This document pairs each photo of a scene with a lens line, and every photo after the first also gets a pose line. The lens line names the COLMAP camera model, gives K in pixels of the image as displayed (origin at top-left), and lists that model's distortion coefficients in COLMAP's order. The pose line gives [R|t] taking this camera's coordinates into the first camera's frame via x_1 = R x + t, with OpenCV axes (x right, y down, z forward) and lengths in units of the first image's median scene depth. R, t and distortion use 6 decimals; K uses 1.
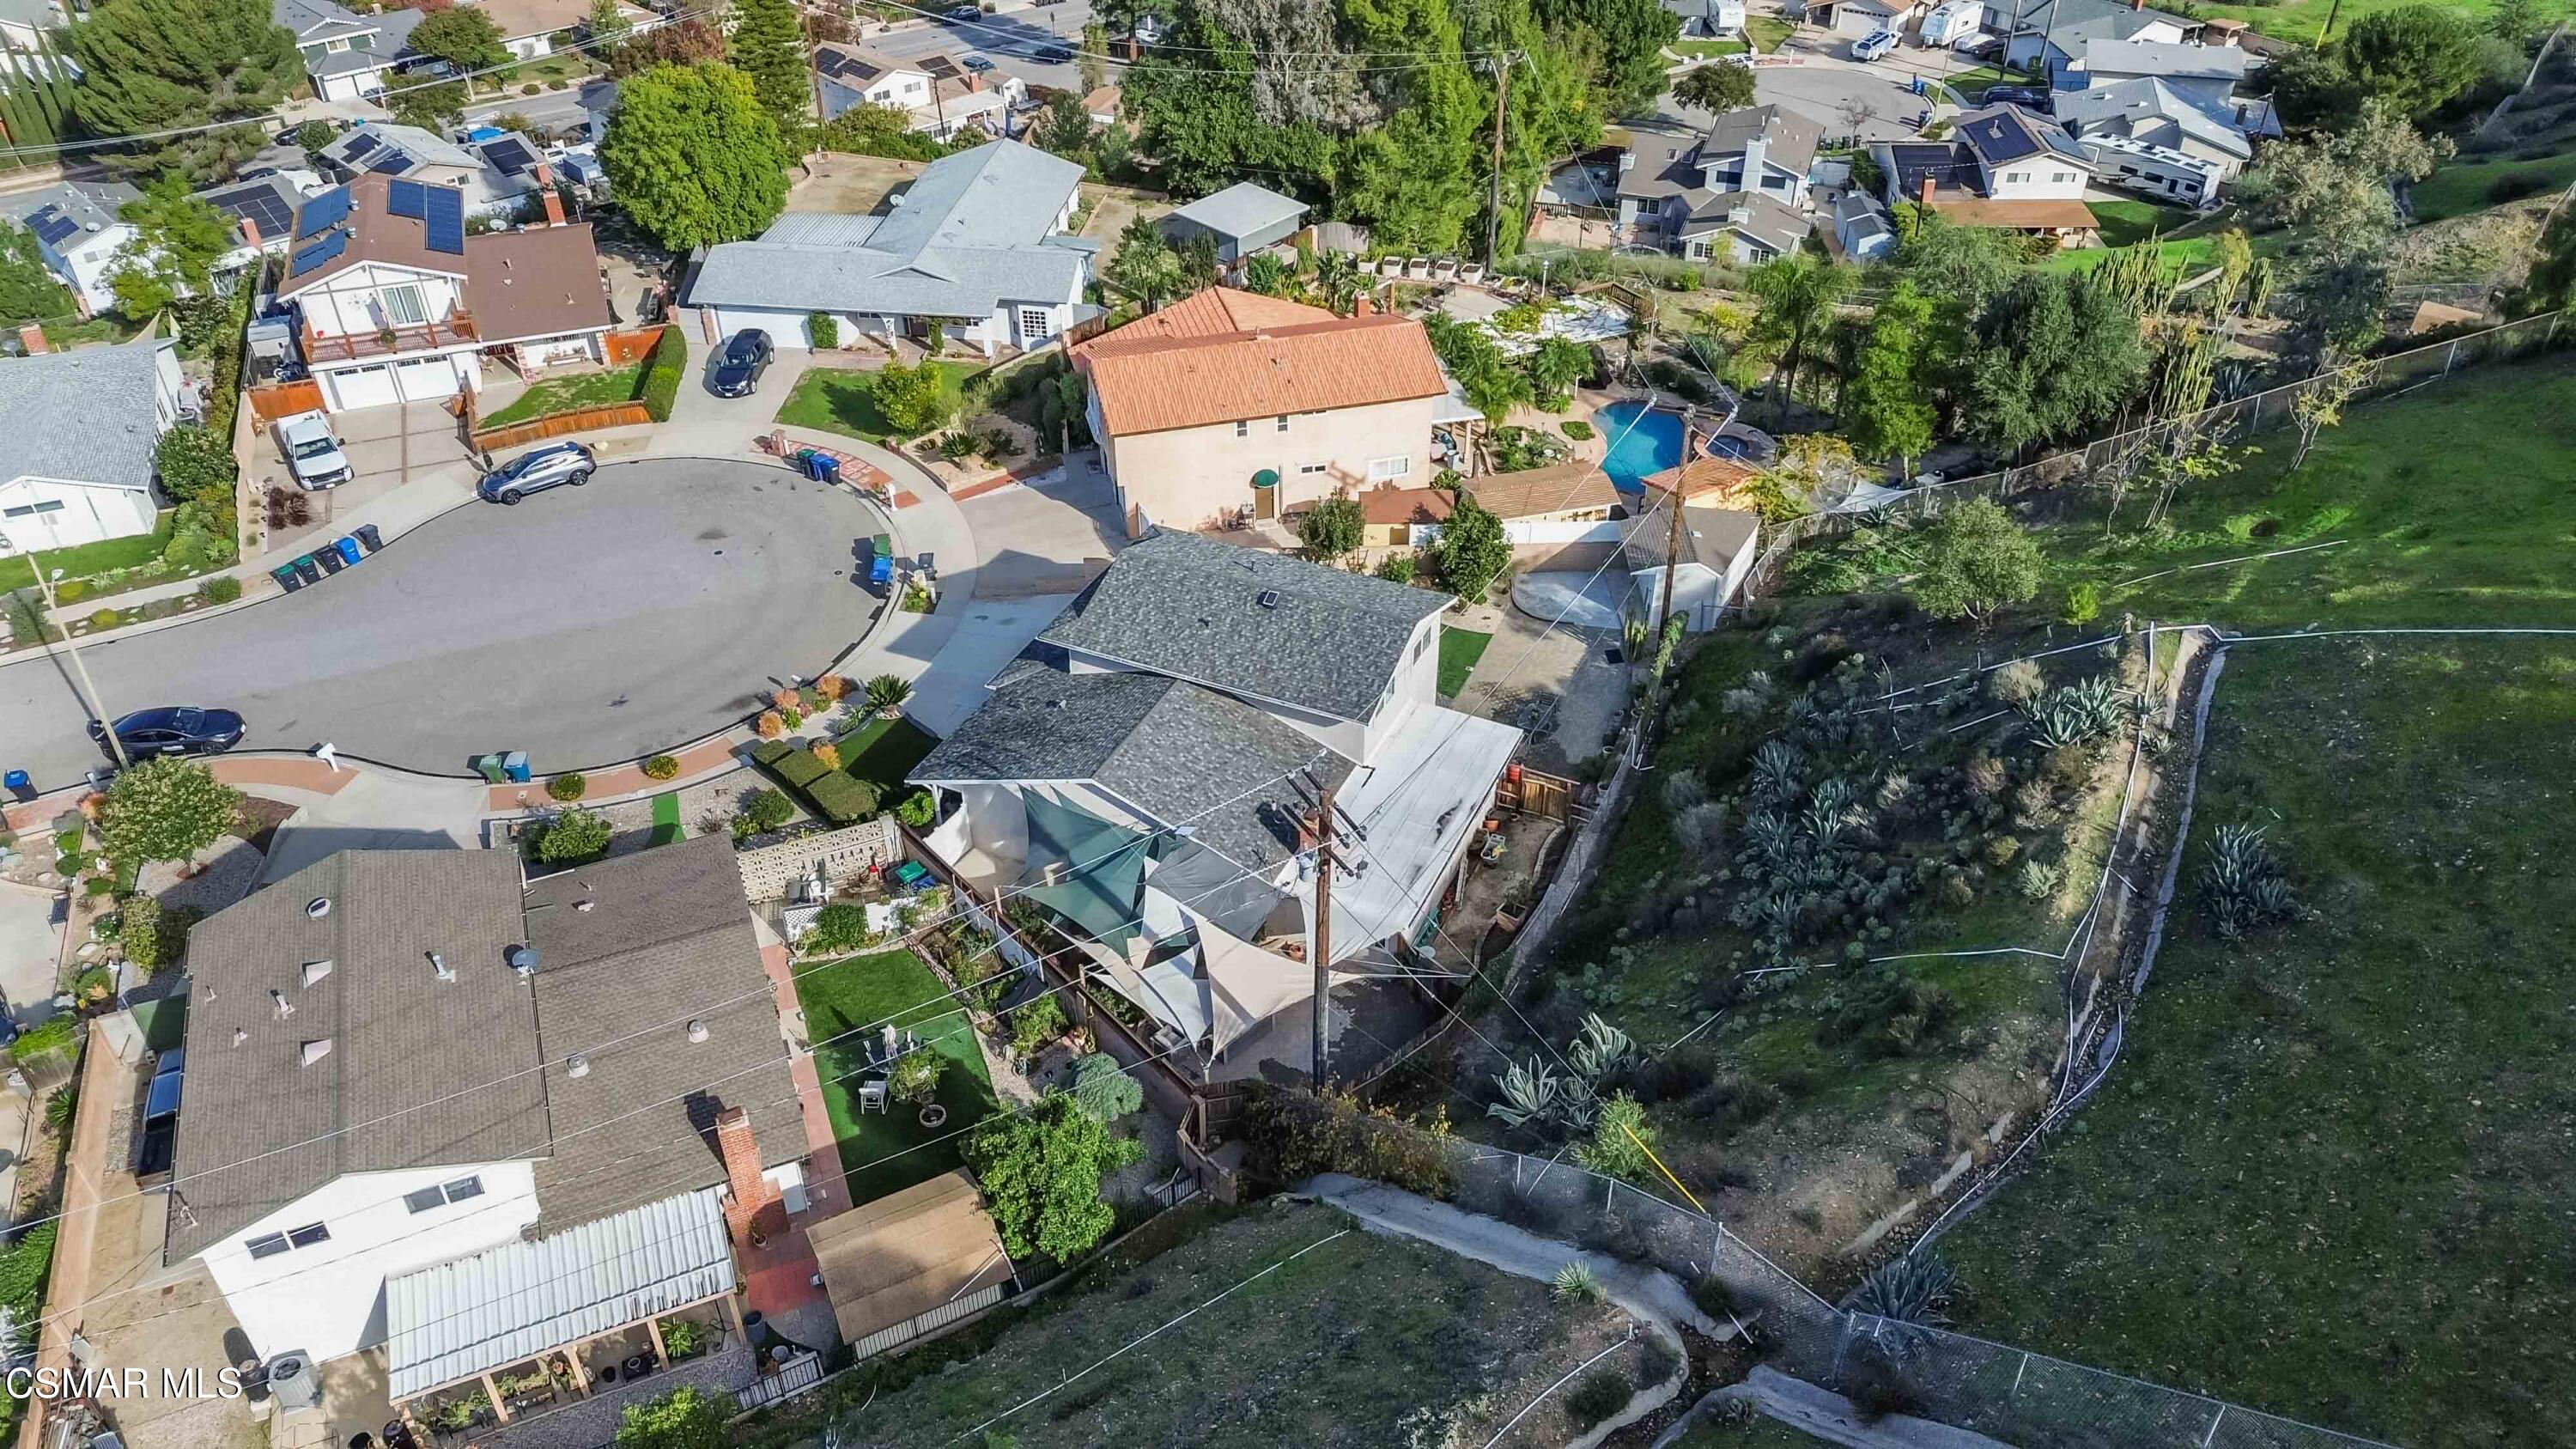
lens RADIAL K [[1817.7, 0, 1293.0], [0, 1817.7, 727.7], [0, 0, 1]] dist [0.084297, -0.089464]
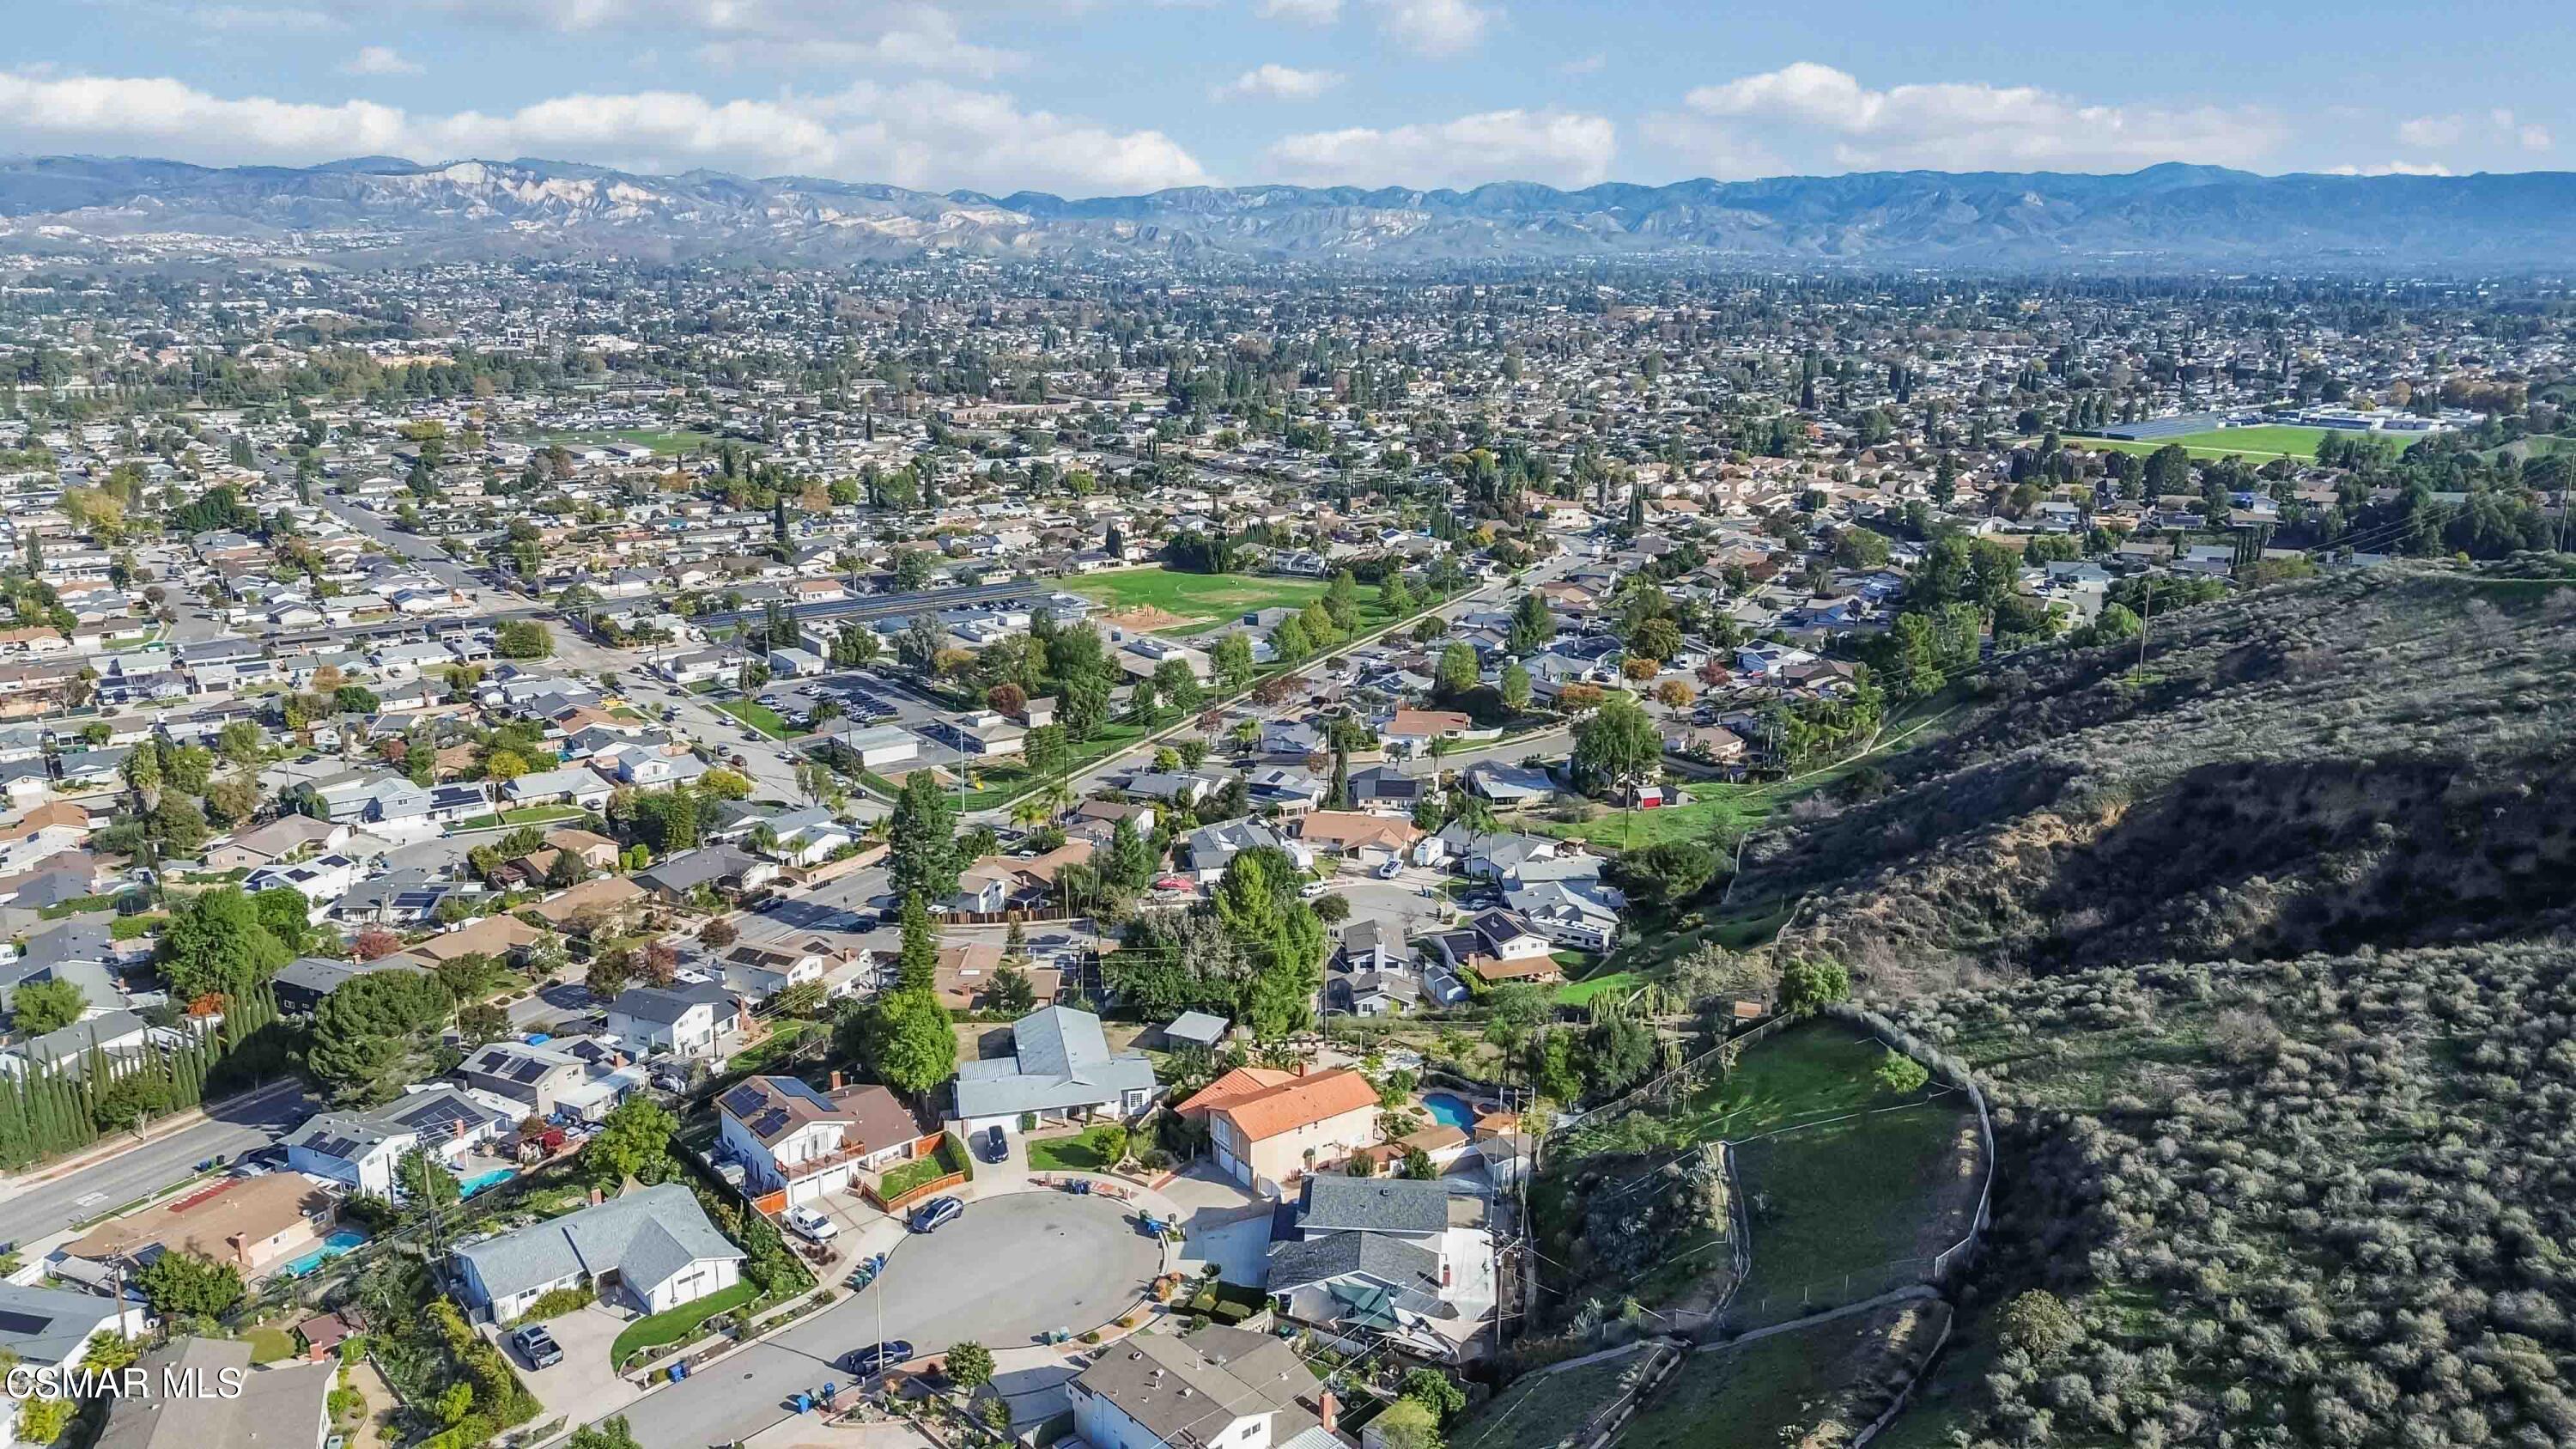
lens RADIAL K [[1817.7, 0, 1293.0], [0, 1817.7, 727.7], [0, 0, 1]] dist [0.084297, -0.089464]
pose [[0.938502, -0.076642, 0.336661, -0.670059], [0.198201, 0.917986, -0.343538, 0.128927], [-0.282721, 0.389138, 0.876722, -1.002872]]
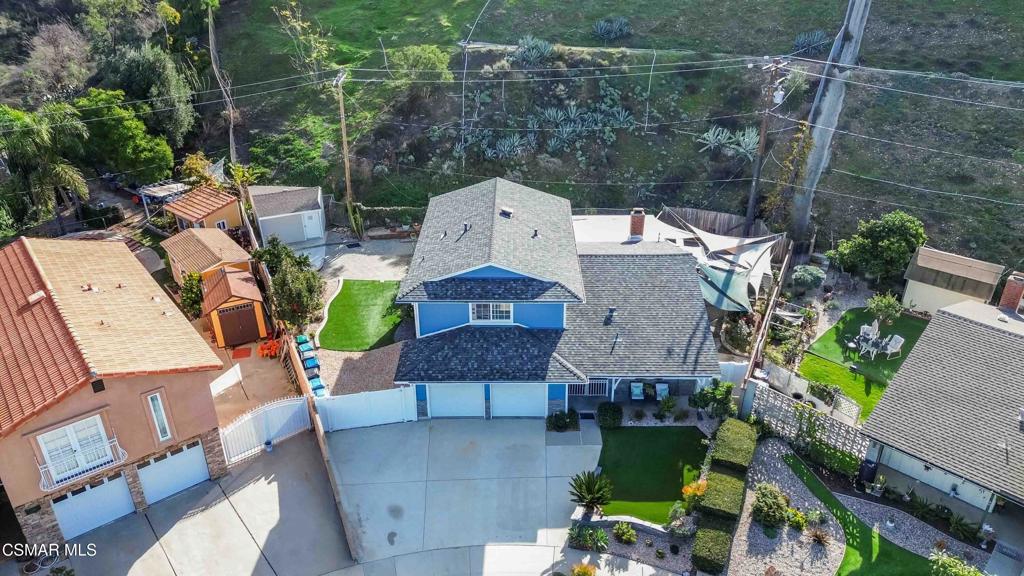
lens RADIAL K [[722.5, 0, 514.0], [0, 722.5, 289.3], [0, 0, 1]] dist [0.084297, -0.089464]
pose [[-0.408585, -0.420940, 0.809857, -0.395685], [0.550855, 0.593752, 0.586530, -0.284858], [-0.727748, 0.685761, -0.010721, 0.774096]]
